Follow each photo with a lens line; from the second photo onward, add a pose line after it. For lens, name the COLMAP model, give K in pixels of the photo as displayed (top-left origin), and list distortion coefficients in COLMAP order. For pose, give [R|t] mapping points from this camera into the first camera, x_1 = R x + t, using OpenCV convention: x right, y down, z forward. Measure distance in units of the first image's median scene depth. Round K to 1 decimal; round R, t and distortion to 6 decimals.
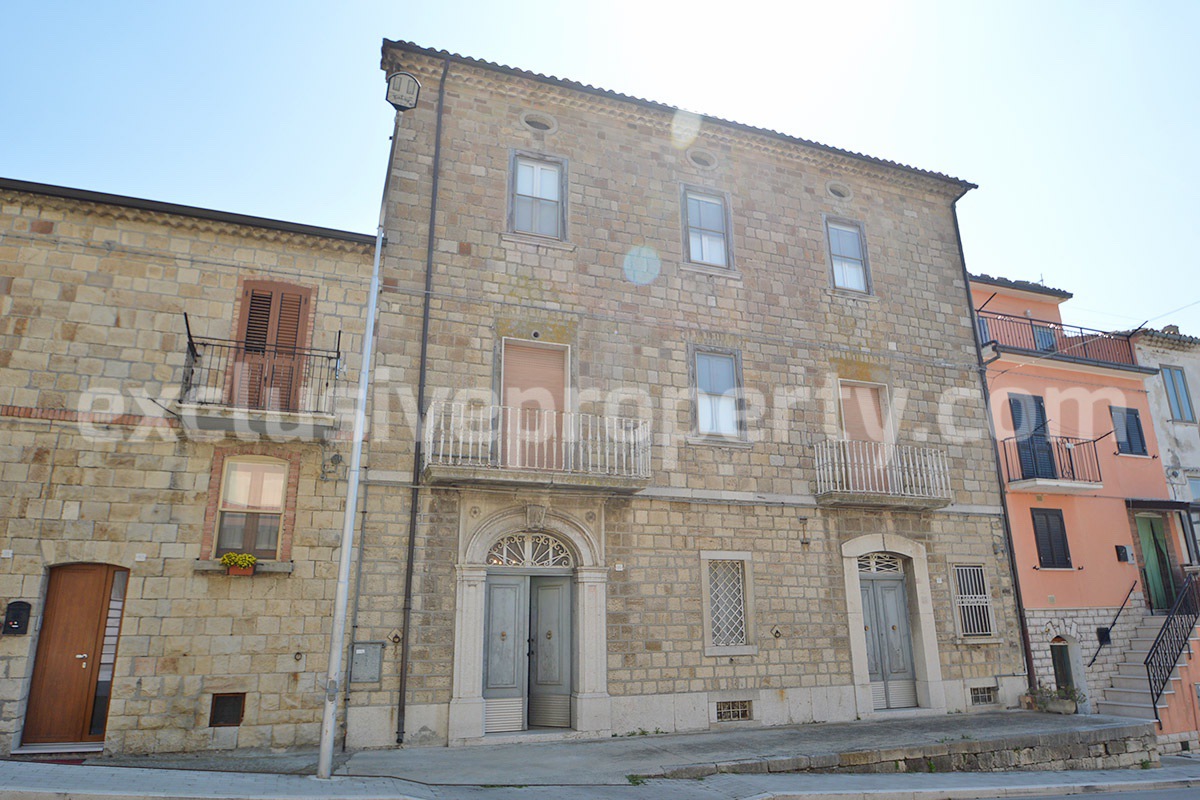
lens RADIAL K [[740.7, 0, 600.0], [0, 740.7, 400.0], [0, 0, 1]] dist [-0.044517, 0.022927]
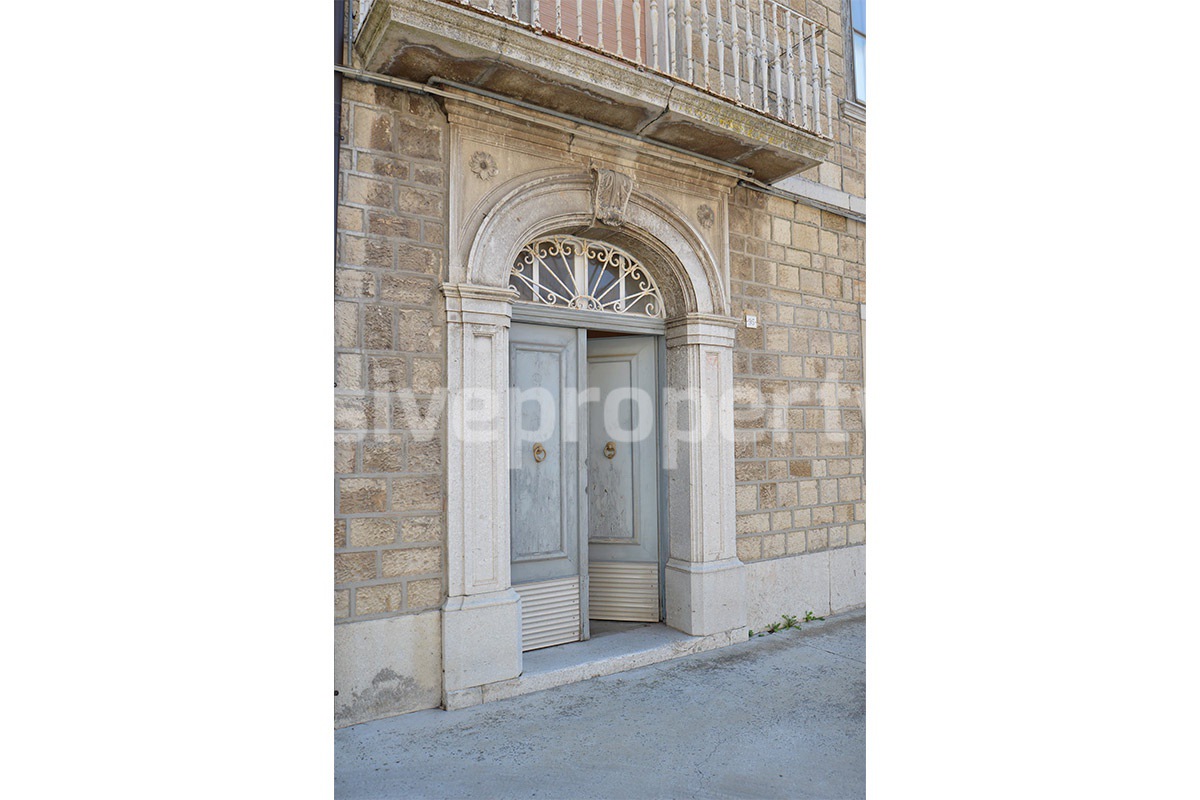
lens RADIAL K [[666.2, 0, 595.3], [0, 666.2, 406.4], [0, 0, 1]] dist [-0.053665, 0.000605]
pose [[0.975834, 0.009772, 0.218295, -0.175938], [-0.061363, 0.971054, 0.230842, 0.181898], [-0.209720, -0.238659, 0.948187, 0.567945]]
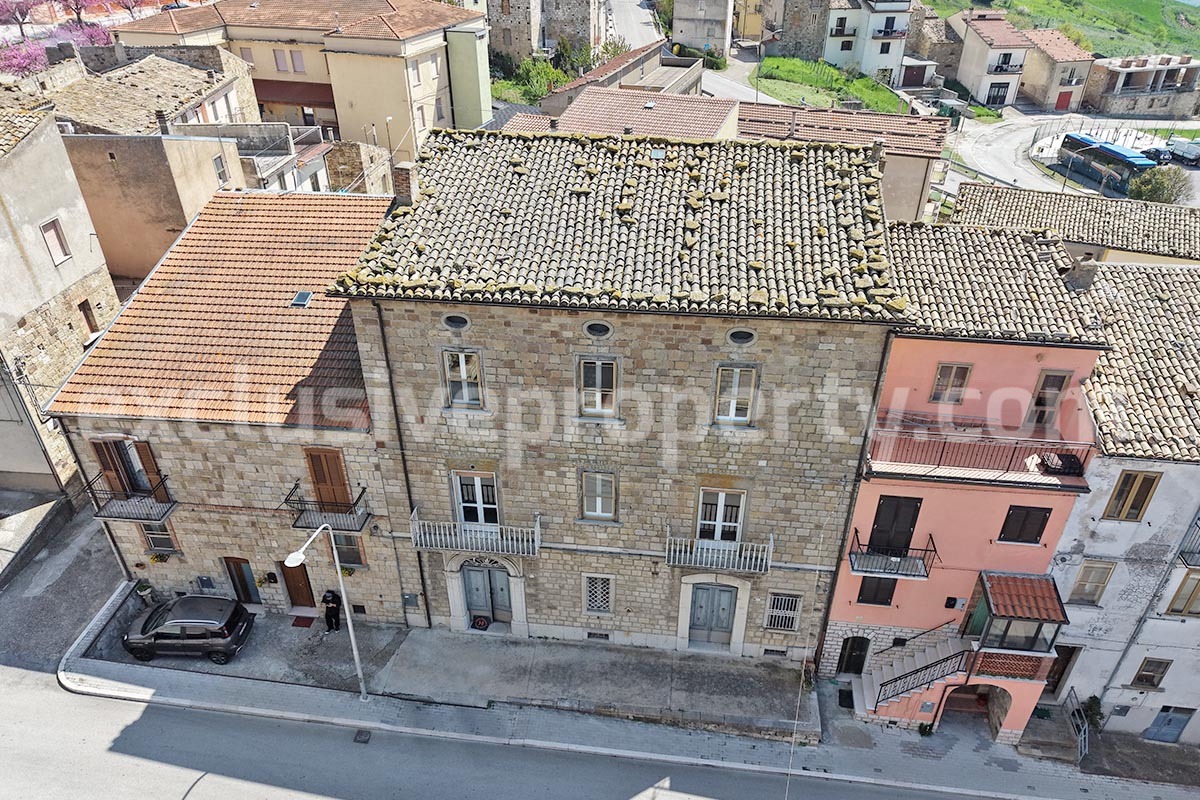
lens RADIAL K [[798.8, 0, 598.9], [0, 798.8, 428.2], [0, 0, 1]] dist [0.064624, -0.083255]
pose [[0.894247, 0.252866, -0.369297, 0.800787], [0.122188, 0.655841, 0.744945, -1.444433], [0.430572, -0.711289, 0.555587, 0.231601]]
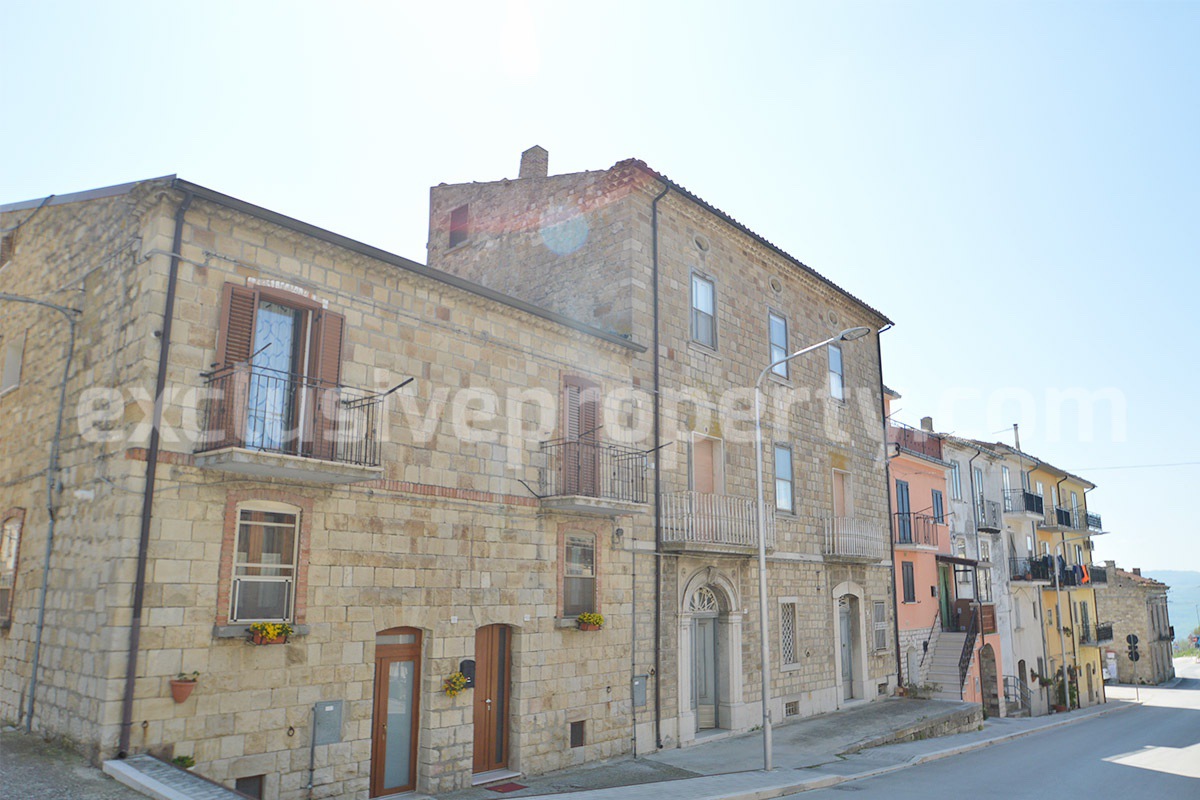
lens RADIAL K [[843.6, 0, 603.1], [0, 843.6, 411.2], [0, 0, 1]] dist [-0.052841, 0.003779]
pose [[0.868104, 0.118458, 0.482041, -0.980253], [-0.158596, 0.986397, 0.043215, -0.160081], [-0.470365, -0.113965, 0.875082, -0.187396]]
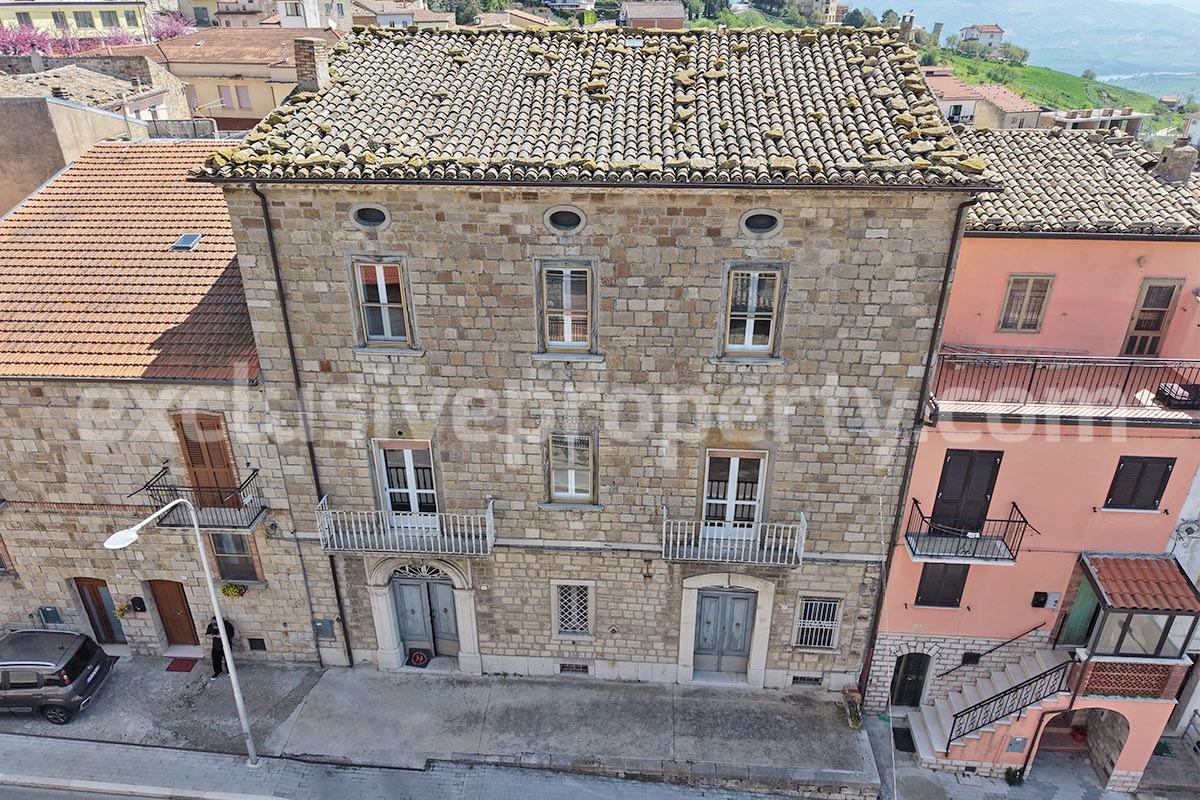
lens RADIAL K [[795.0, 0, 594.2], [0, 795.0, 421.0], [0, 0, 1]] dist [0.031573, -0.024159]
pose [[0.913230, 0.192598, -0.359050, 0.675980], [0.113941, 0.725347, 0.678888, -0.967007], [0.391189, -0.660891, 0.640464, 0.333214]]
